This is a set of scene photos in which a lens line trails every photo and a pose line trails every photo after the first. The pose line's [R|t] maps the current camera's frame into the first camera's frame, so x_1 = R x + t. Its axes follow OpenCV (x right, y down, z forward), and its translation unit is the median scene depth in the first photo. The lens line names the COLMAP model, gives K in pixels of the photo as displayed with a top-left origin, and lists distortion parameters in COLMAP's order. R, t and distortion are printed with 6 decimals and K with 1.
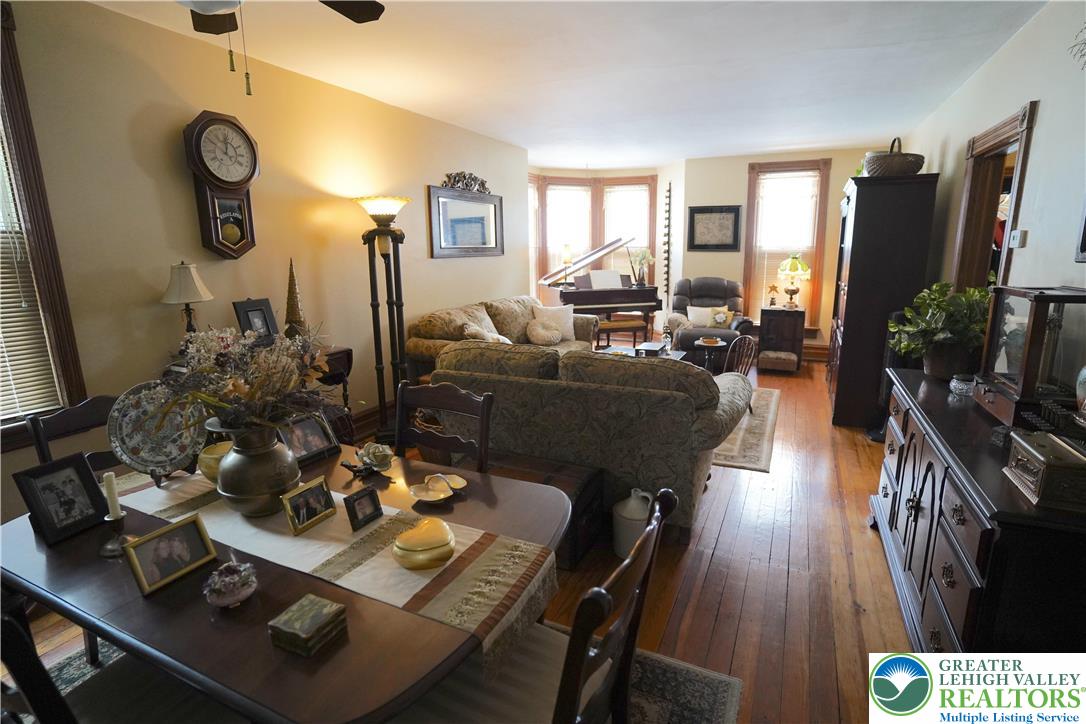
lens RADIAL K [[530.1, 0, 543.5], [0, 530.1, 358.1], [0, 0, 1]] dist [-0.075001, 0.031233]
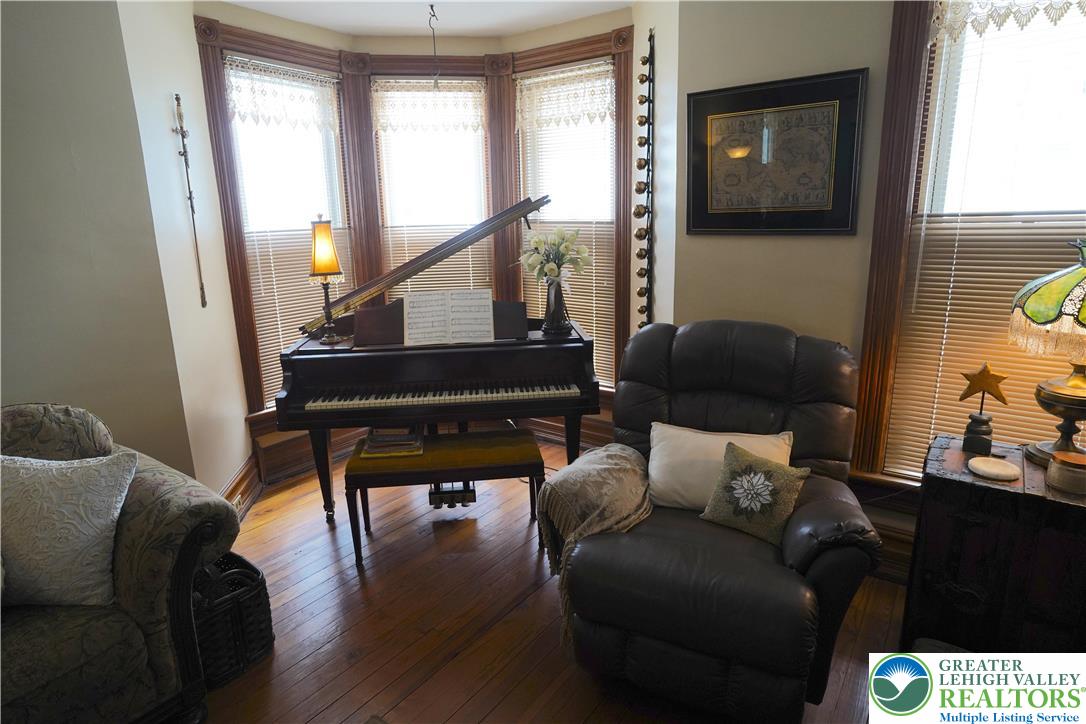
lens RADIAL K [[584.7, 0, 543.0], [0, 584.7, 362.0], [0, 0, 1]] dist [-0.026812, 0.000112]
pose [[0.981155, 0.031121, -0.190701, 0.273243], [-0.025333, 0.999144, 0.032716, -0.141707], [0.191556, -0.027269, 0.981103, 0.661071]]
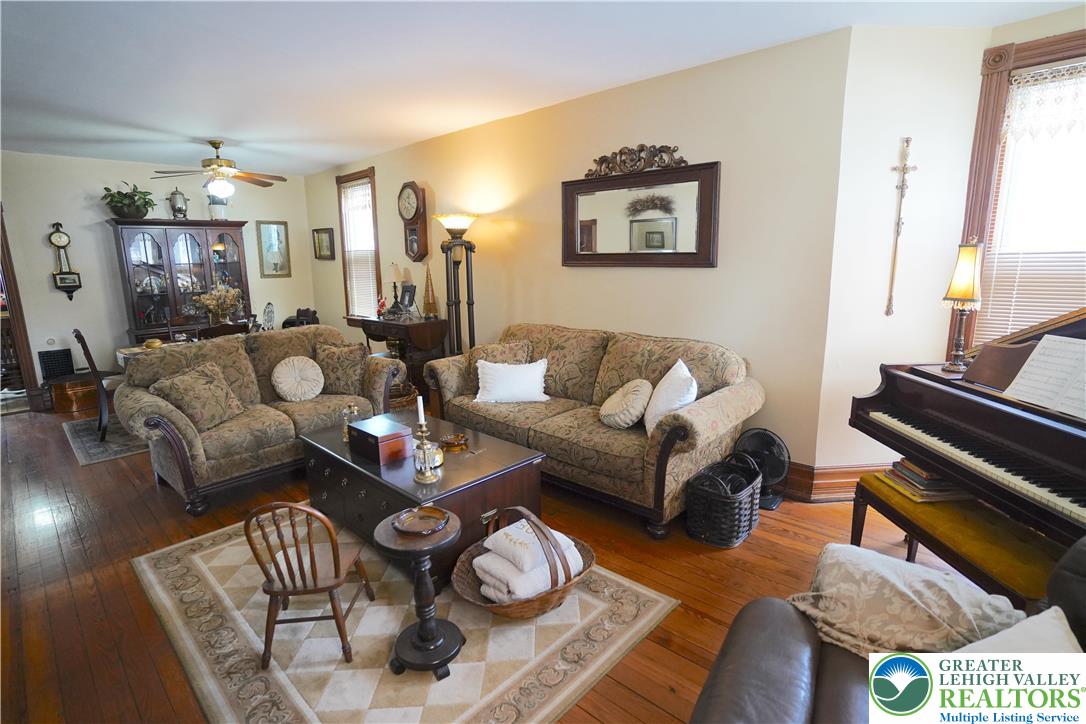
lens RADIAL K [[530.1, 0, 543.5], [0, 530.1, 358.1], [0, 0, 1]] dist [-0.075001, 0.031233]
pose [[-0.288035, 0.199471, -0.936615, 0.443828], [-0.175532, 0.950496, 0.256409, -0.184201], [0.941395, 0.238261, -0.238763, 0.845759]]
